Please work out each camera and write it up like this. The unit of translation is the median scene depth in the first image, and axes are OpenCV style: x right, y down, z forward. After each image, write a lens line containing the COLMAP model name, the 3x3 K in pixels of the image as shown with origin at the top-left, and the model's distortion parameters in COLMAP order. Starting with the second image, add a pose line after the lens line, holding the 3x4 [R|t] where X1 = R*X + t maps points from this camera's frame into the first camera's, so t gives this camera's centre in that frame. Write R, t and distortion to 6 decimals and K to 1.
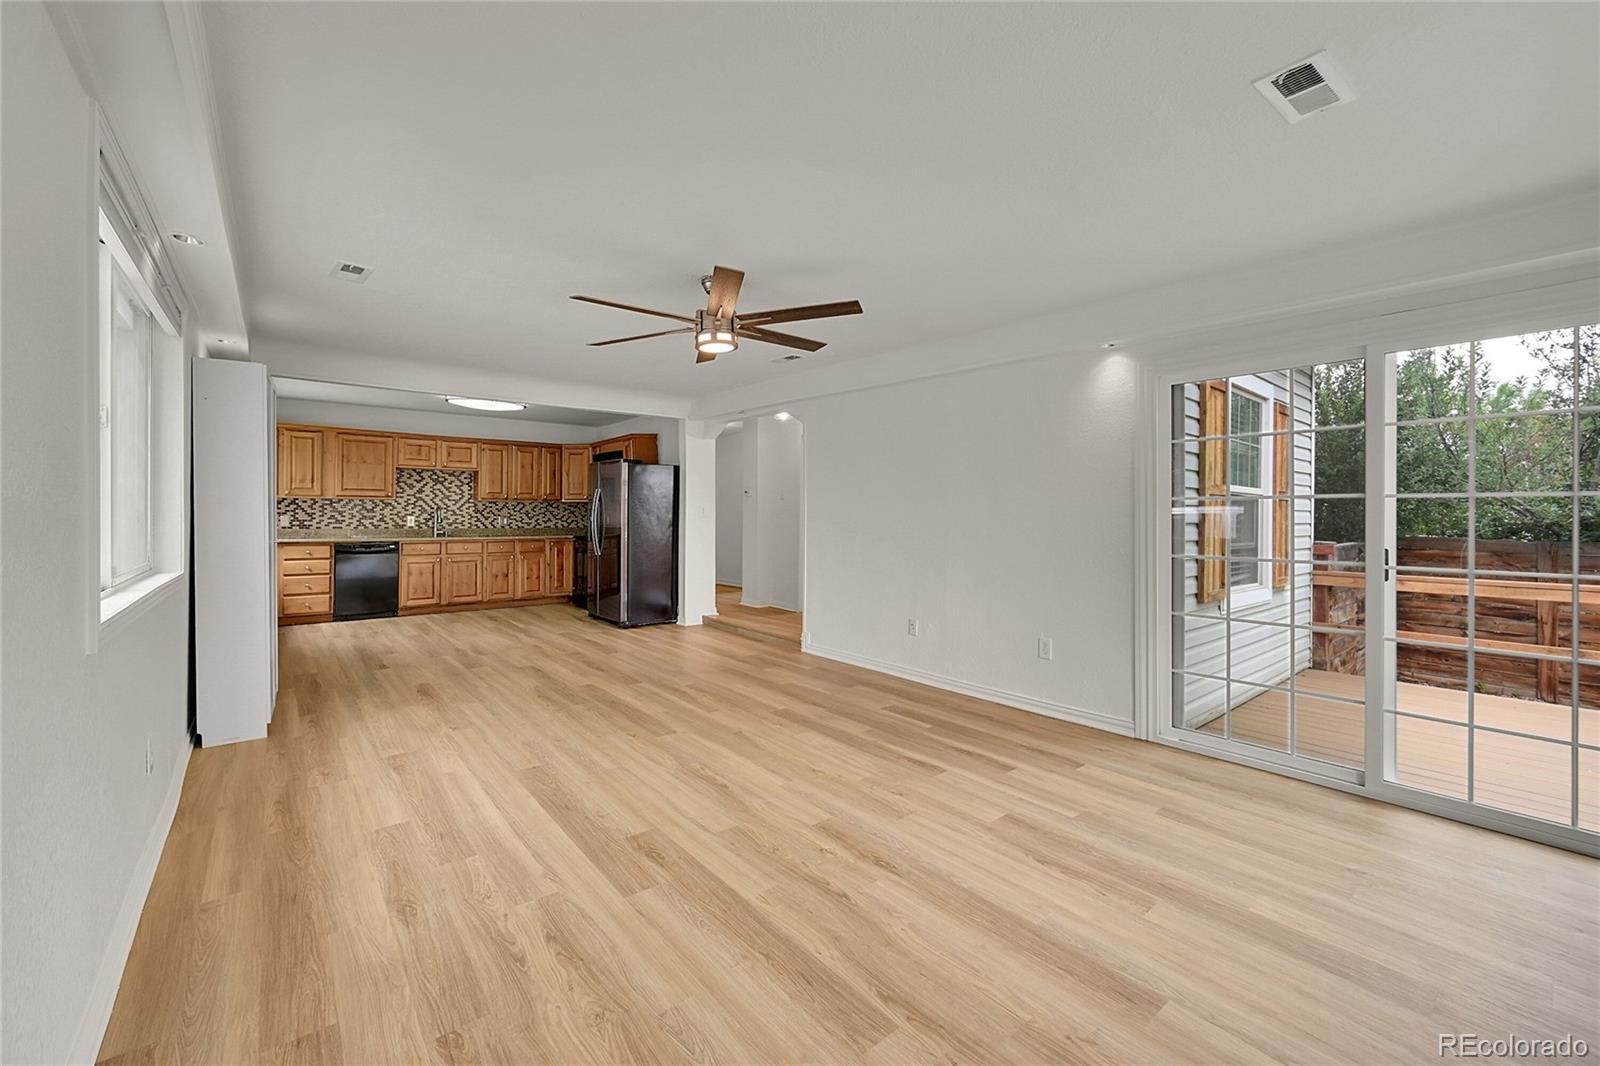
lens RADIAL K [[665.1, 0, 798.1], [0, 665.1, 508.4], [0, 0, 1]] dist [-0.009122, 0.000089]
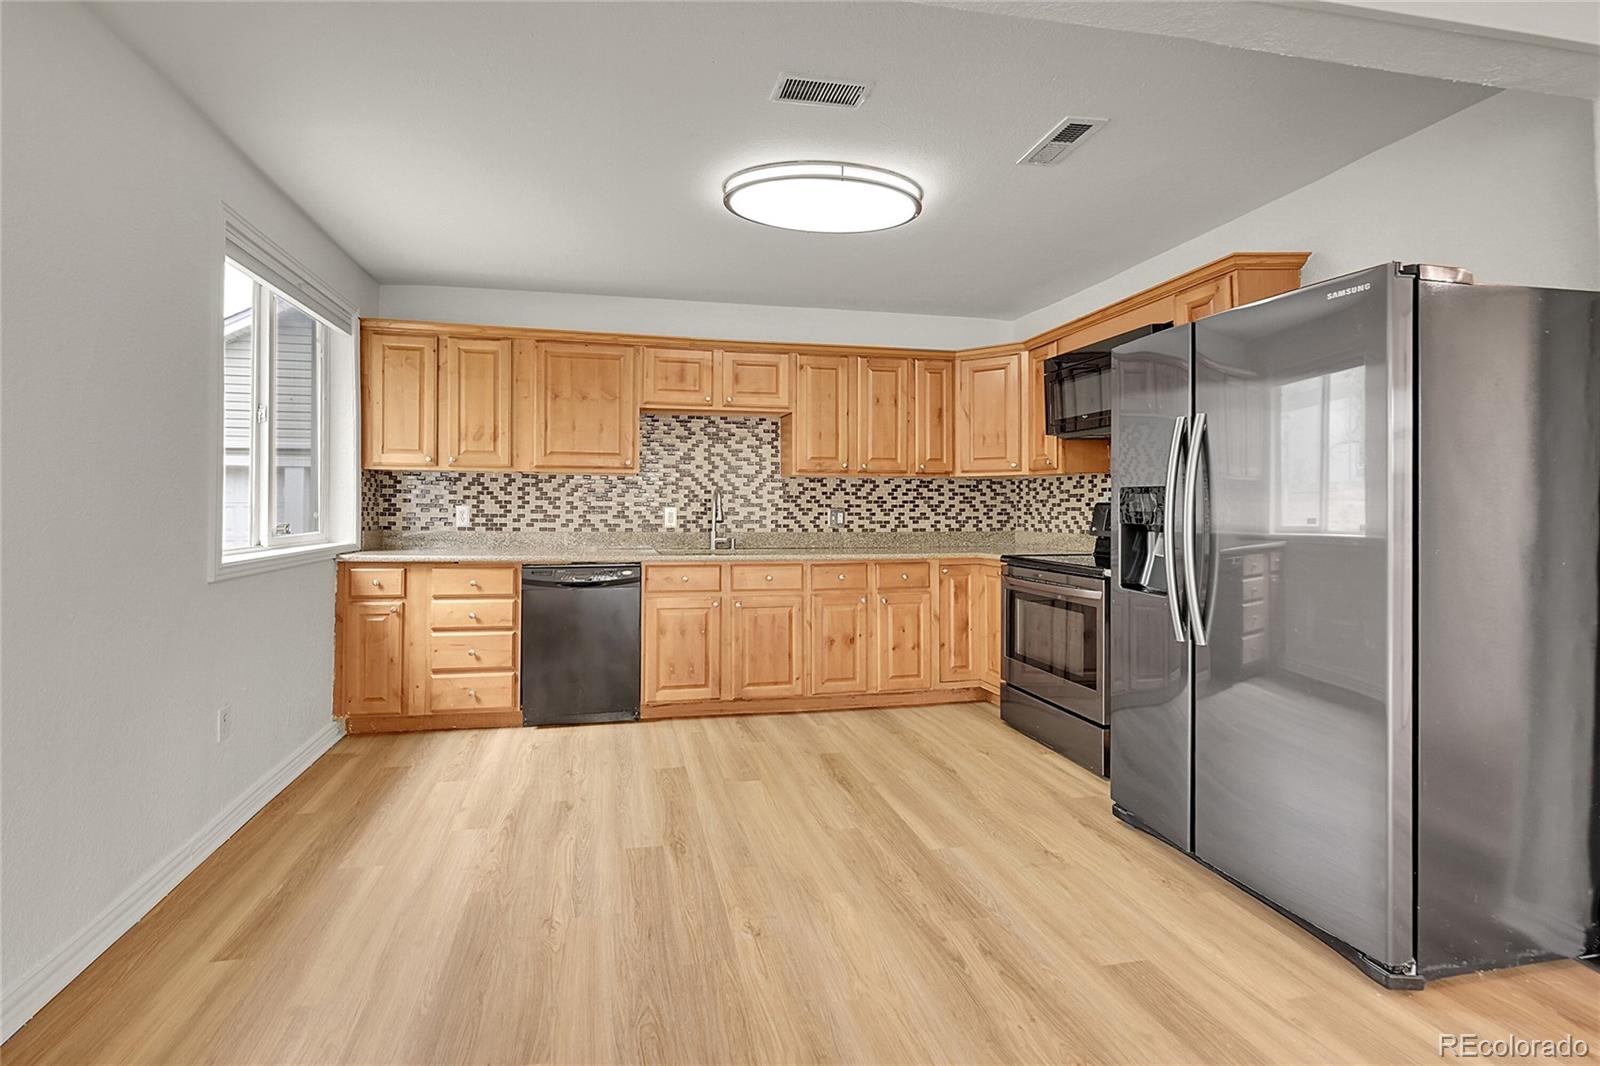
lens RADIAL K [[665.1, 0, 749.6], [0, 665.1, 507.7], [0, 0, 1]] dist [-0.009122, 0.000089]
pose [[0.891657, 0.000926, -0.452712, -0.304716], [0.003279, 0.999958, 0.008503, 0.007930], [0.452701, -0.009066, 0.891616, 0.583661]]
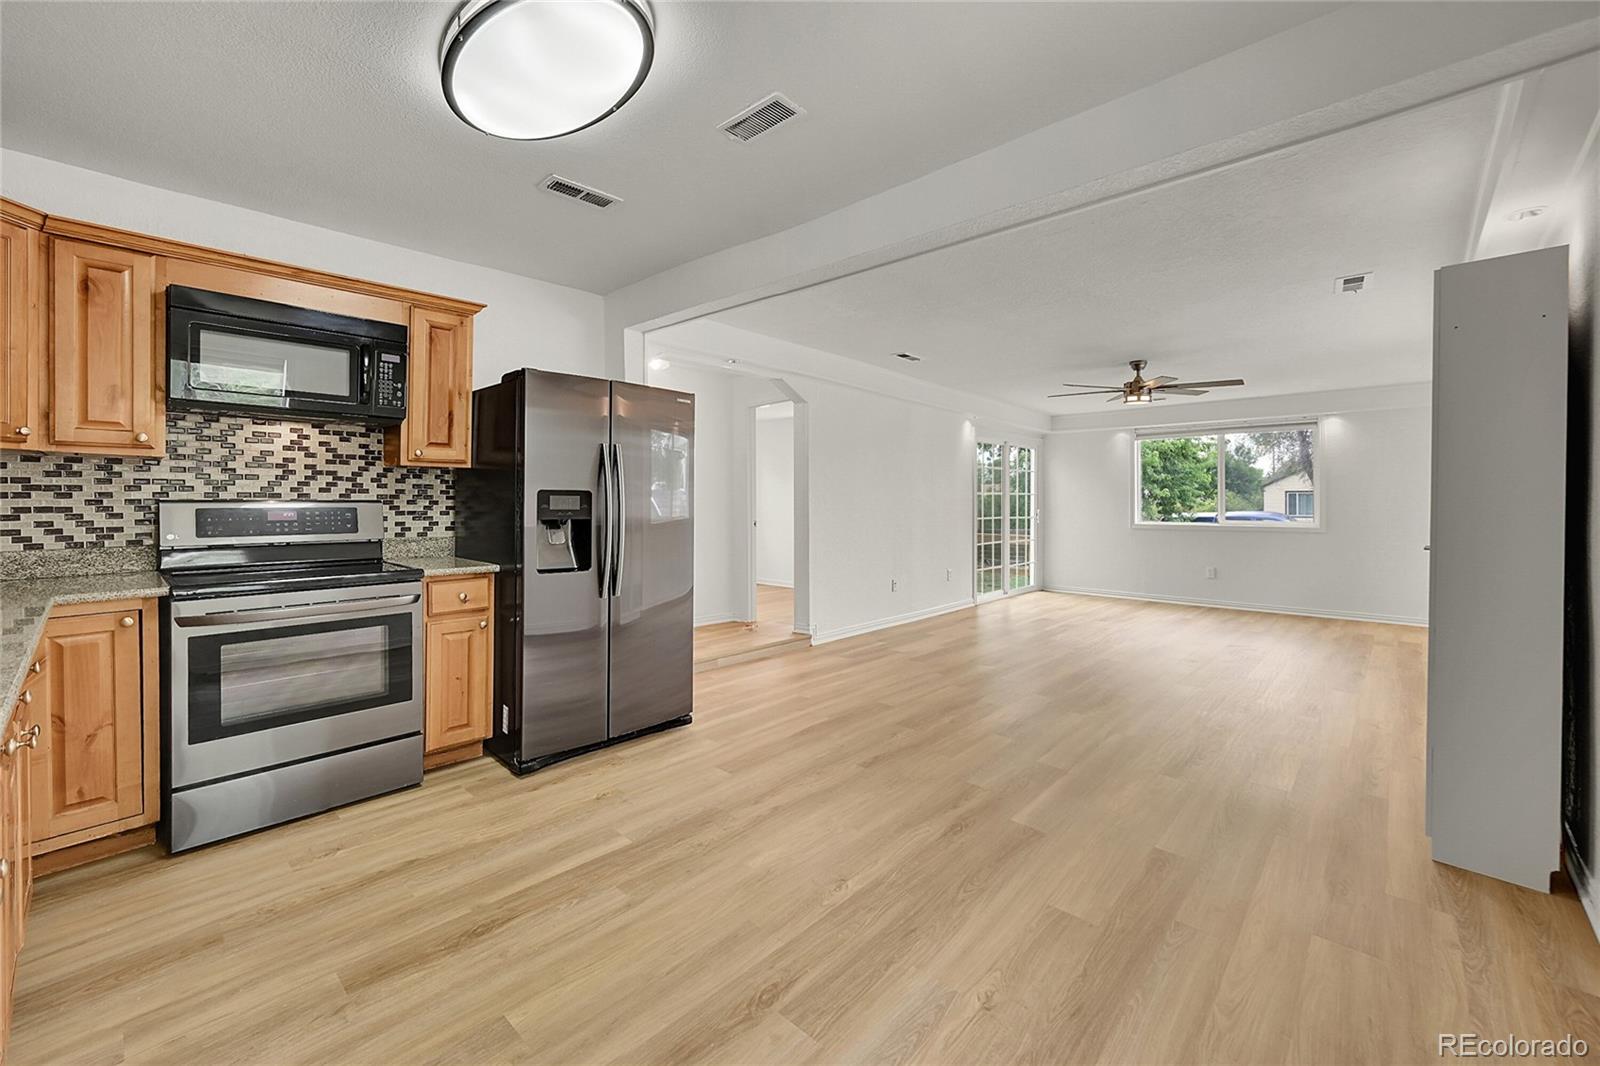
lens RADIAL K [[665.1, 0, 768.4], [0, 665.1, 499.4], [0, 0, 1]] dist [-0.009122, 0.000089]
pose [[-0.134104, -0.004997, 0.990955, -0.640150], [-0.010515, 0.999938, 0.003619, 0.004749], [-0.990911, -0.009934, -0.134148, 0.836591]]
